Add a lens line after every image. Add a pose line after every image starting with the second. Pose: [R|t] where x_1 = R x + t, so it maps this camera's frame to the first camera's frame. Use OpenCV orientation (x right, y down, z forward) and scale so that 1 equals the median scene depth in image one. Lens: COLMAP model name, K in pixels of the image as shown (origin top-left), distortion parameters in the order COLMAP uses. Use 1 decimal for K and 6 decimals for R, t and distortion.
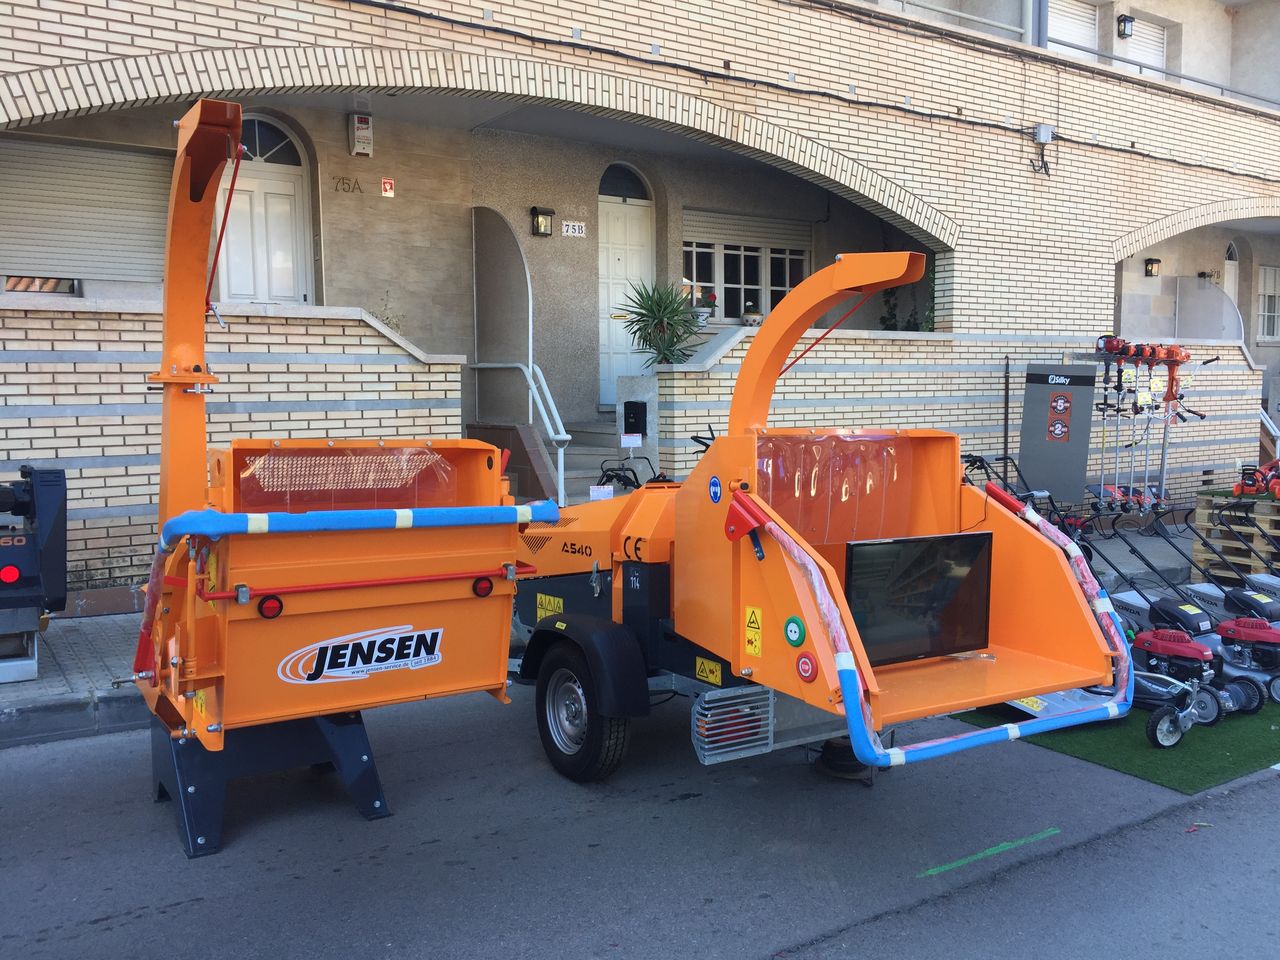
lens RADIAL K [[1068.8, 0, 647.1], [0, 1068.8, 479.7], [0, 0, 1]] dist [0.082916, -0.106416]
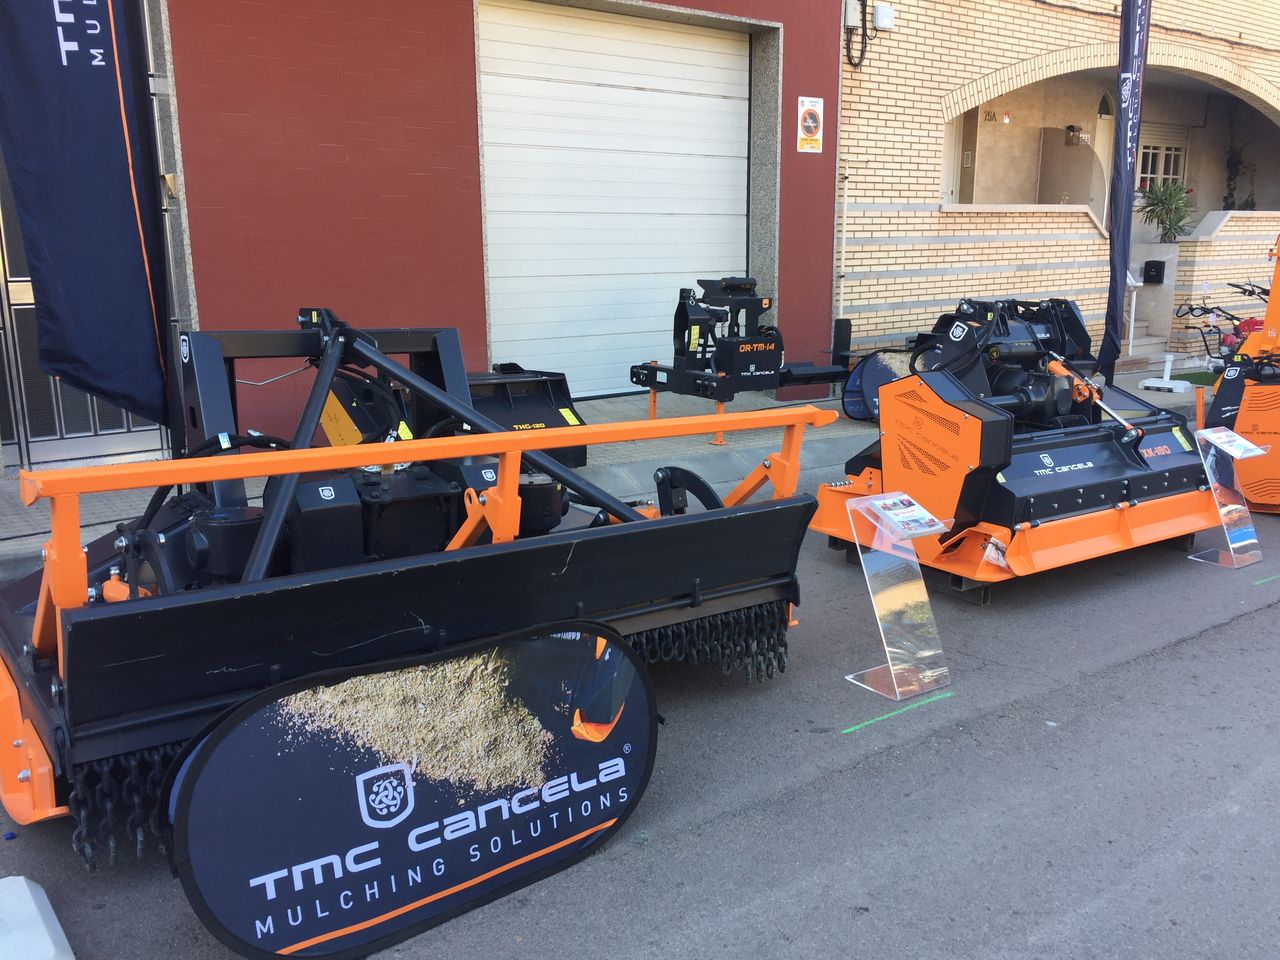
lens RADIAL K [[1068.8, 0, 647.1], [0, 1068.8, 479.7], [0, 0, 1]] dist [0.082916, -0.106416]
pose [[0.998495, -0.010440, 0.053848, -0.803024], [0.003154, 0.991024, 0.133645, 0.026754], [-0.054760, -0.133274, 0.989565, -0.519255]]
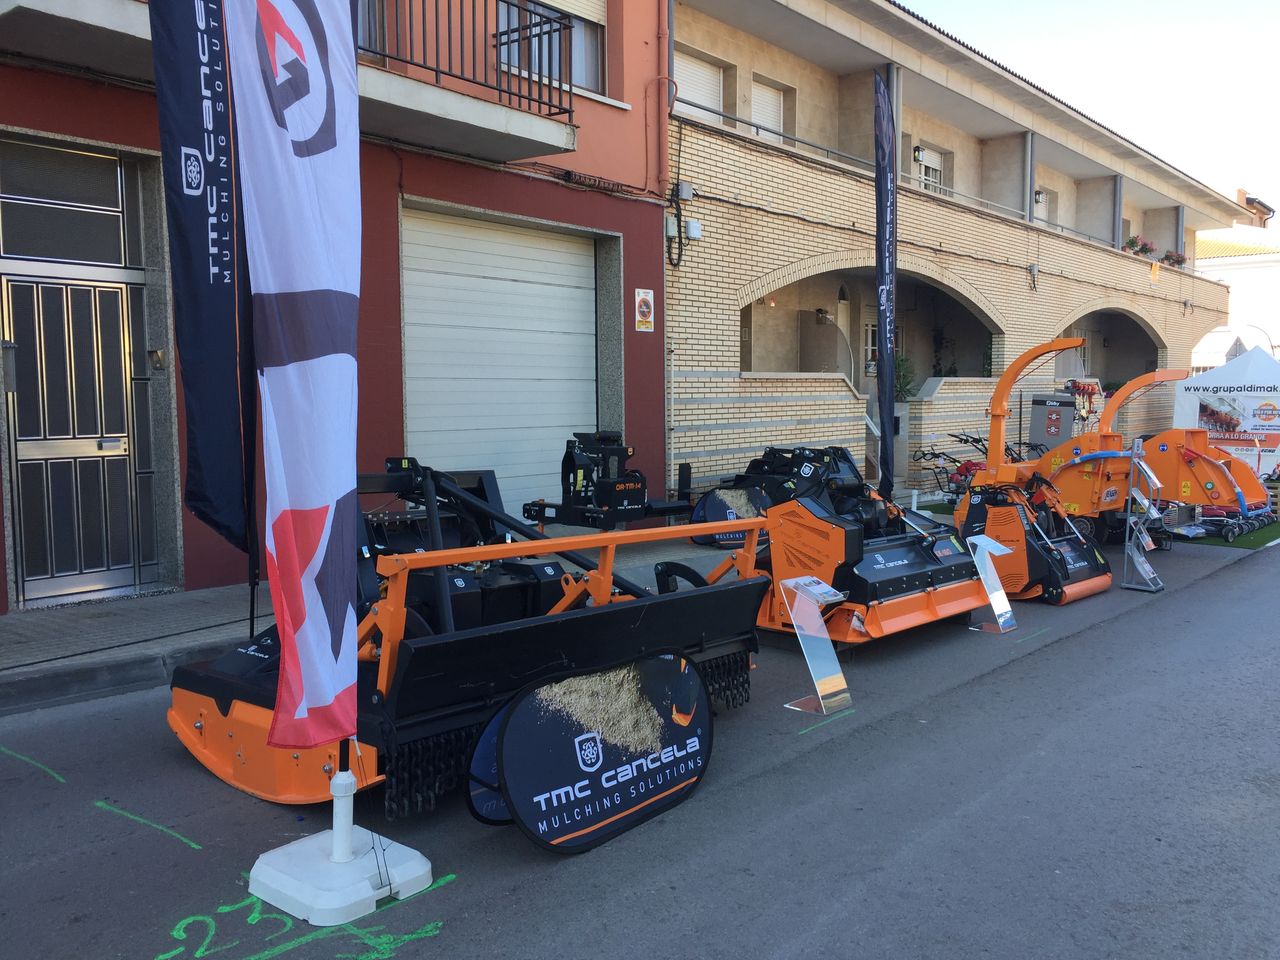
lens RADIAL K [[1068.5, 0, 640.0], [0, 1068.5, 480.0], [0, 0, 1]] dist [0.047941, -0.006210]
pose [[0.959889, -0.019259, 0.279718, -0.949186], [0.020323, 0.999793, -0.000902, 0.031487], [-0.279643, 0.006550, 0.960082, -0.677058]]
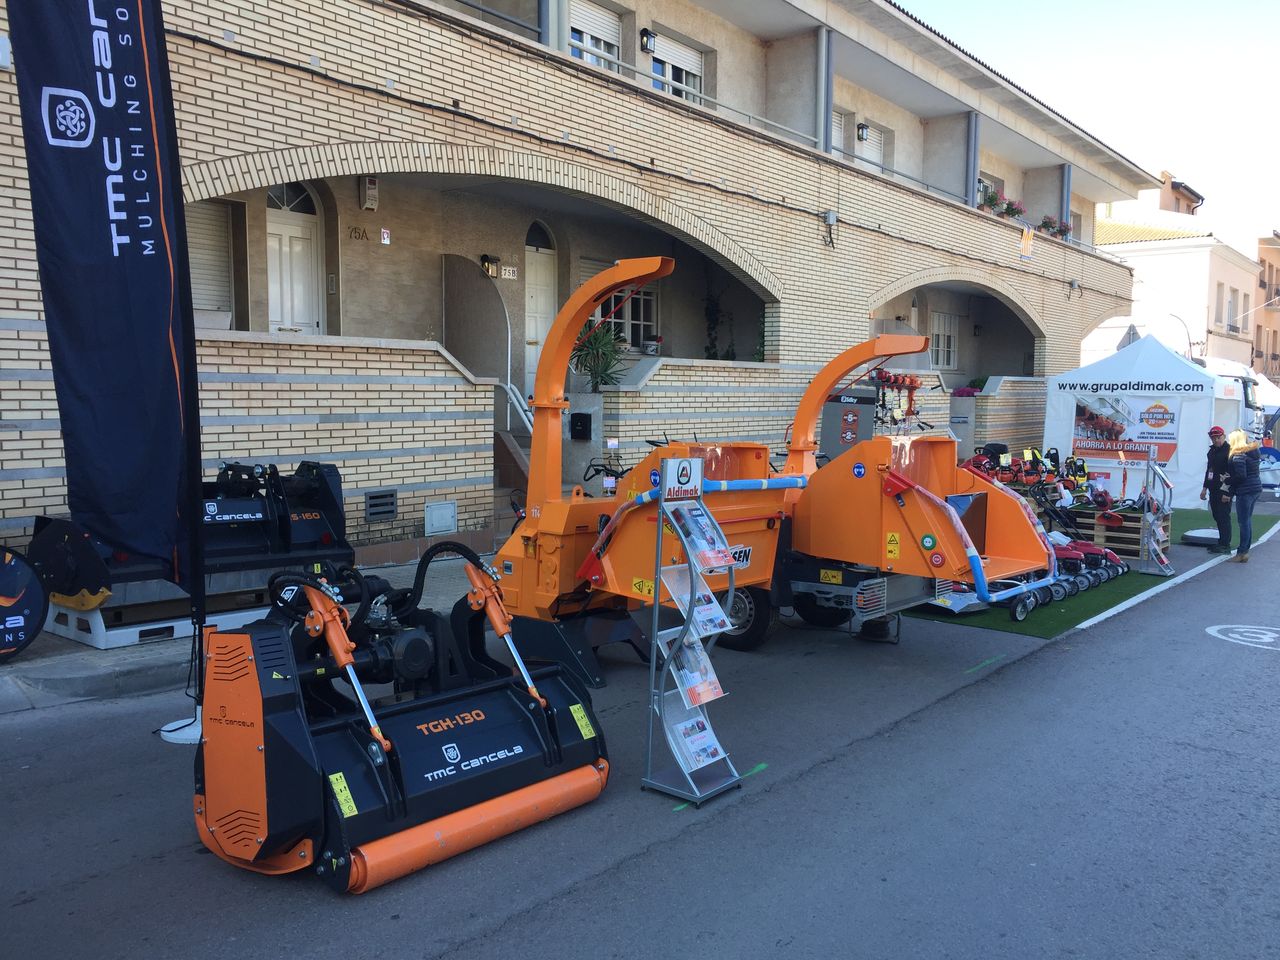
lens RADIAL K [[1071.9, 0, 640.0], [0, 1071.9, 480.0], [0, 0, 1]] dist [0.057038, 0.003275]
pose [[0.949074, -0.010399, 0.314881, -0.343340], [0.011549, 0.999932, -0.001785, 0.009977], [-0.314841, 0.005331, 0.949129, -0.239801]]
